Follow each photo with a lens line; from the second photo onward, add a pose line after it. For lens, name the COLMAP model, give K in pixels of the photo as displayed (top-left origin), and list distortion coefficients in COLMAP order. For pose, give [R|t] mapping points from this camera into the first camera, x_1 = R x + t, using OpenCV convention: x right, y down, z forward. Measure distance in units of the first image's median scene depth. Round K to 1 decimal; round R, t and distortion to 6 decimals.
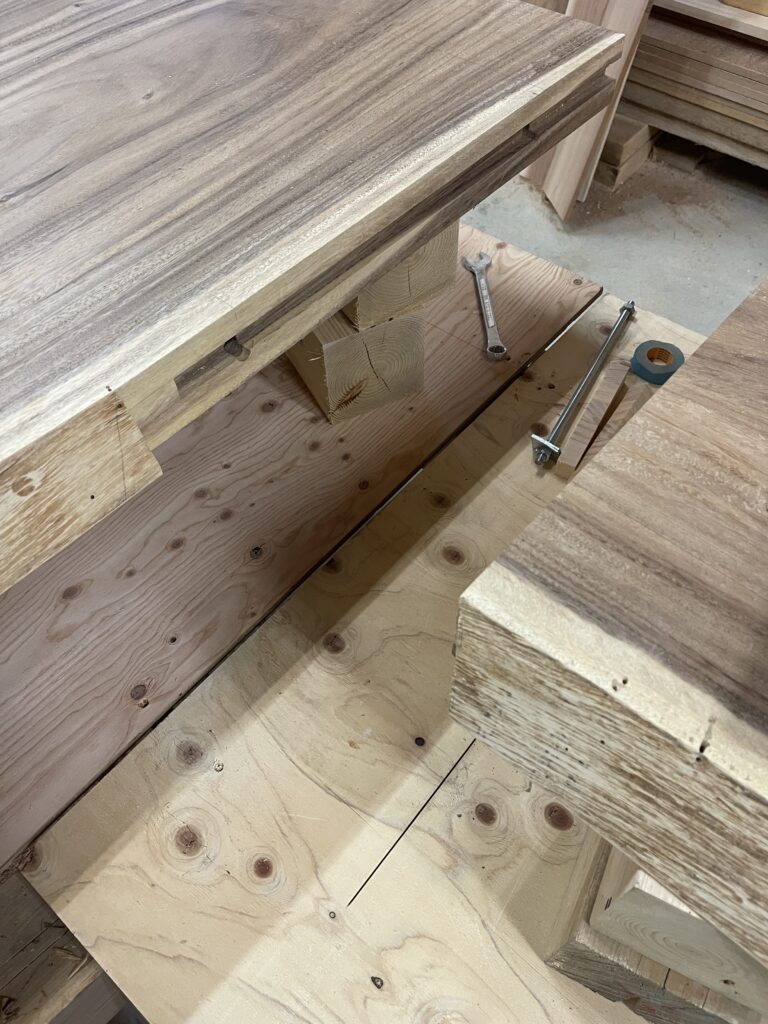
lens RADIAL K [[803.6, 0, 396.0], [0, 803.6, 476.2], [0, 0, 1]] dist [0.063433, -0.106043]
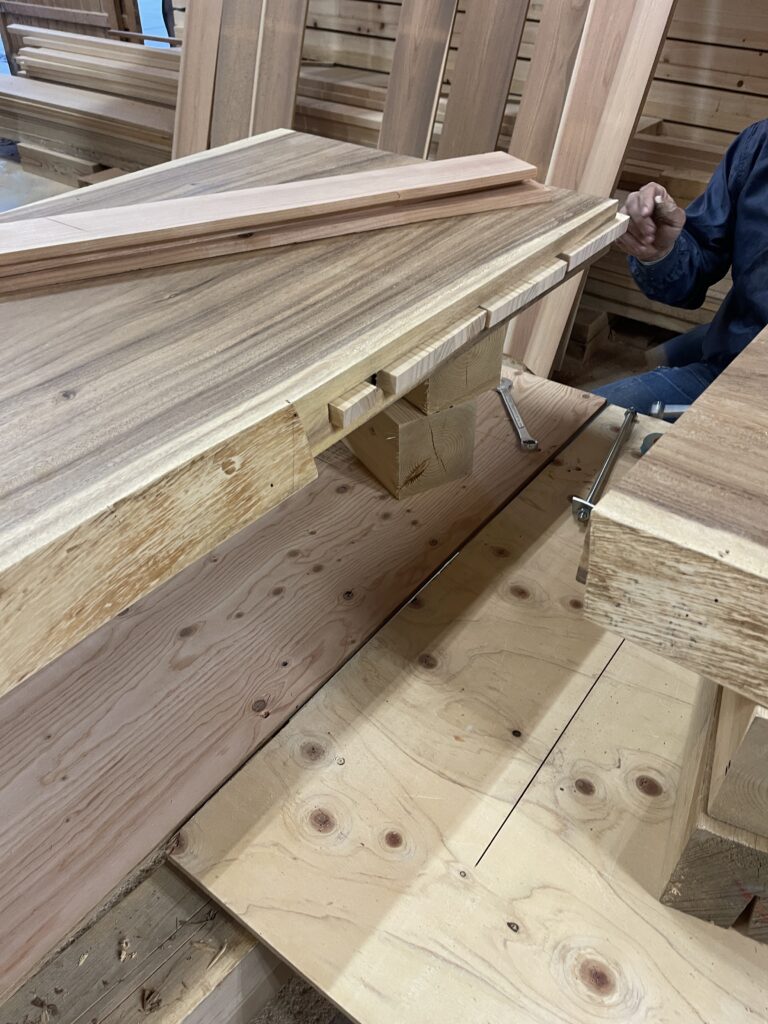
lens RADIAL K [[803.6, 0, 396.0], [0, 803.6, 476.2], [0, 0, 1]] dist [0.063433, -0.106043]
pose [[0.997839, -0.016314, 0.063648, -0.216728], [0.032611, 0.963917, -0.264199, 0.290496], [-0.057041, 0.265704, 0.962366, -0.184531]]
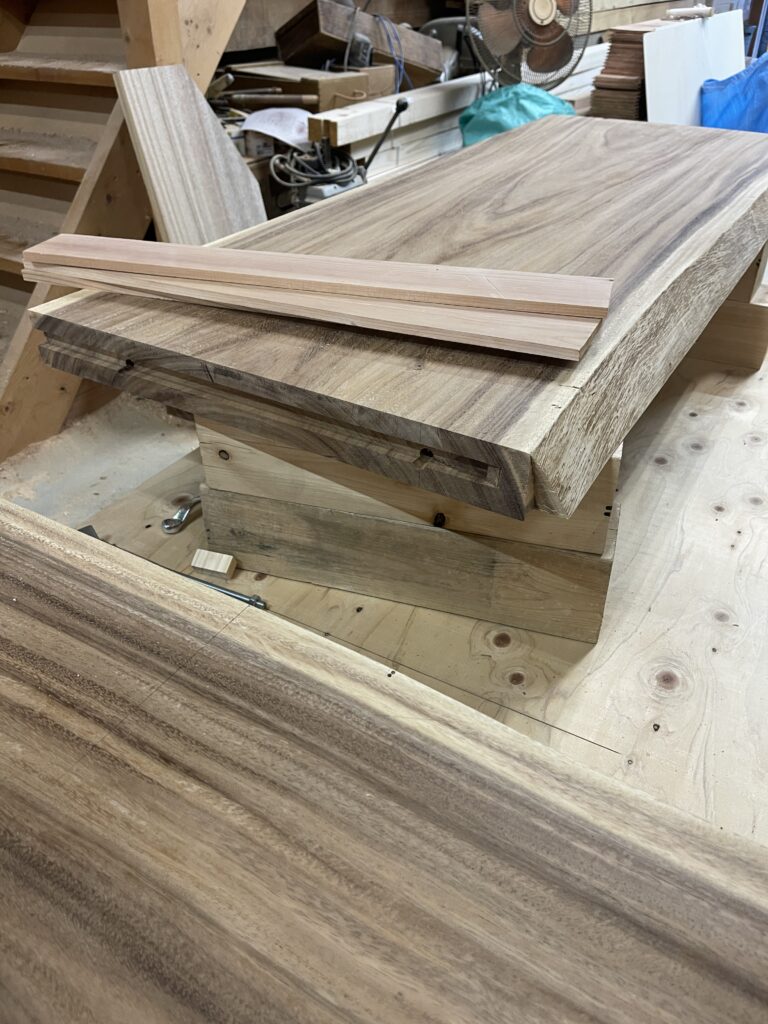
lens RADIAL K [[803.6, 0, 396.0], [0, 803.6, 476.2], [0, 0, 1]] dist [0.063433, -0.106043]
pose [[-0.158003, -0.534607, 0.830199, -0.787741], [0.785874, 0.440970, 0.433530, -0.468091], [-0.597861, 0.720931, 0.350459, 0.426564]]
